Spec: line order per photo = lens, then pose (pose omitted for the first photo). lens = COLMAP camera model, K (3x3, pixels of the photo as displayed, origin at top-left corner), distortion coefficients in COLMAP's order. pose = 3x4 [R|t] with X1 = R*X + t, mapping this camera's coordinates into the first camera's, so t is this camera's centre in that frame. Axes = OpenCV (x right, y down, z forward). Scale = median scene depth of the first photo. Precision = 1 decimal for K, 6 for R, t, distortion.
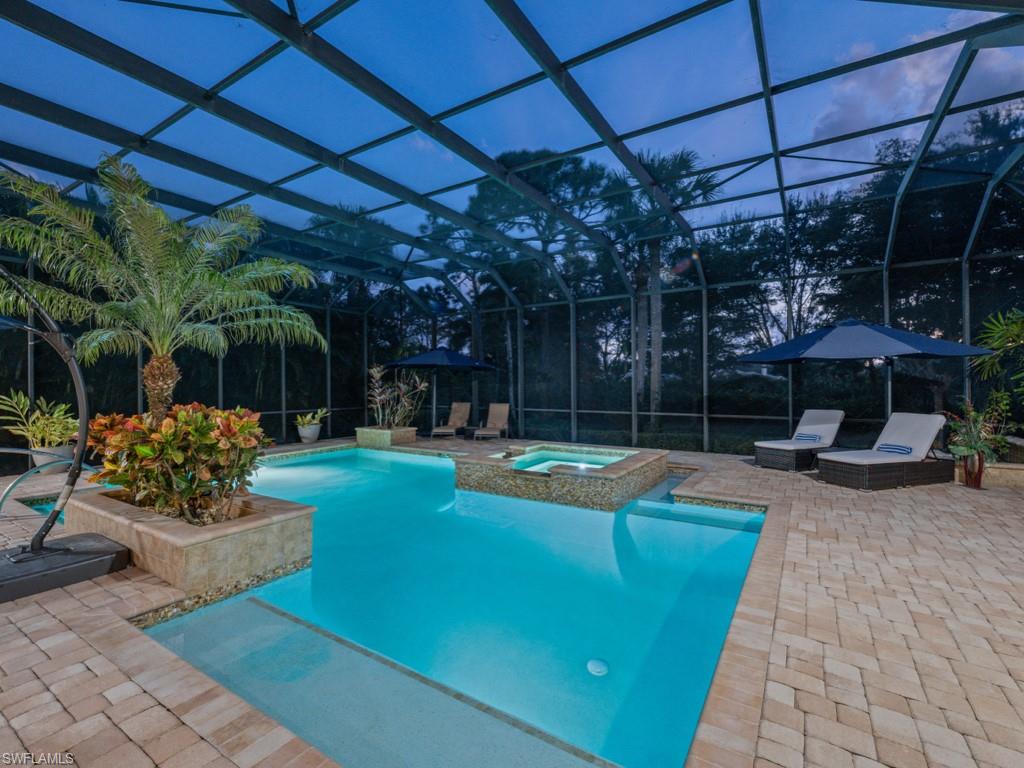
lens RADIAL K [[472.2, 0, 512.0], [0, 472.2, 384.0], [0, 0, 1]] dist [-0.000860, -0.000085]
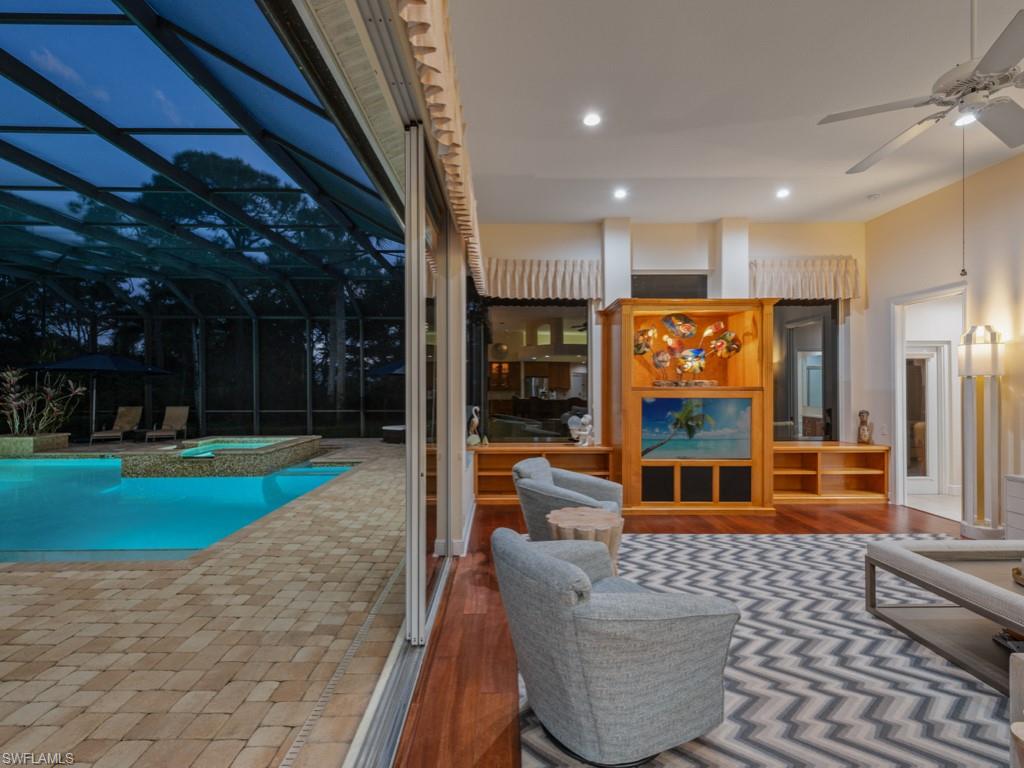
lens RADIAL K [[453.8, 0, 512.0], [0, 453.8, 384.0], [0, 0, 1]] dist [0.027037, -0.009941]
pose [[0.835807, 0.002974, 0.549015, 0.037938], [-0.001470, 0.999994, -0.003179, -0.007252], [-0.549021, 0.001850, 0.835806, -0.298474]]
